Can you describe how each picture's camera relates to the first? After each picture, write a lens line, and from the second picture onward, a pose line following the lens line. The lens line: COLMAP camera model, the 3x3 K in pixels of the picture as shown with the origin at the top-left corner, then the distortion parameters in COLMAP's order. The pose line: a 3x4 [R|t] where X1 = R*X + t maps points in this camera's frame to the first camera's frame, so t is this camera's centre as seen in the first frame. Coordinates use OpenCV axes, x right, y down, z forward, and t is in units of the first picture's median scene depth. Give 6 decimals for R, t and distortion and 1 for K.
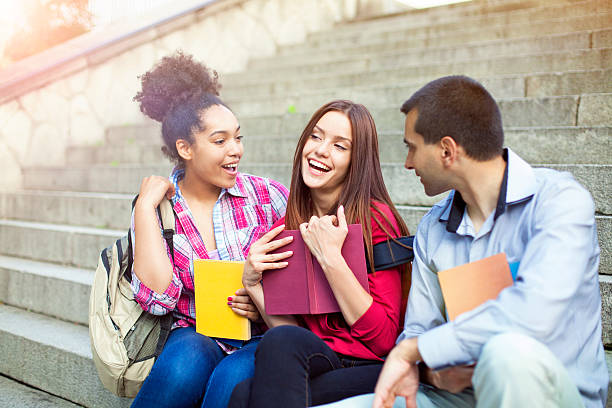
lens RADIAL K [[897.3, 0, 306.0], [0, 897.3, 204.0], [0, 0, 1]] dist [-0.136493, 0.101328]
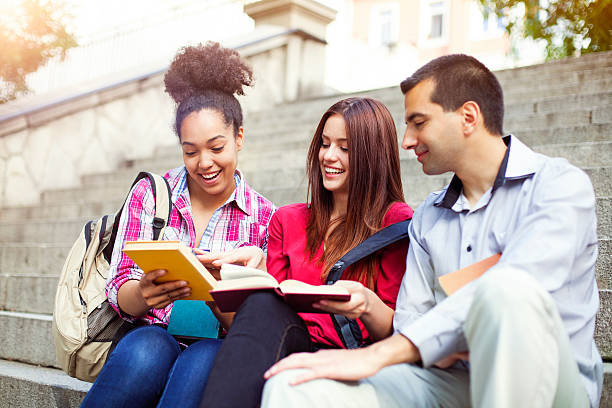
lens RADIAL K [[897.3, 0, 306.0], [0, 897.3, 204.0], [0, 0, 1]] dist [-0.136493, 0.101328]
pose [[0.995869, 0.036427, 0.083173, -0.024672], [-0.025648, 0.991549, -0.127173, 0.066832], [-0.087103, 0.124515, 0.988387, 0.024328]]
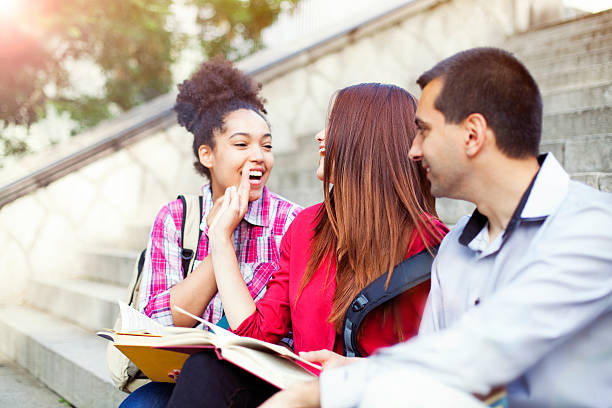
lens RADIAL K [[897.3, 0, 306.0], [0, 897.3, 204.0], [0, 0, 1]] dist [-0.136493, 0.101328]
pose [[0.966130, -0.028698, -0.256456, 0.116265], [0.019366, 0.999058, -0.038843, 0.007966], [0.257329, 0.032561, 0.965775, 0.099116]]
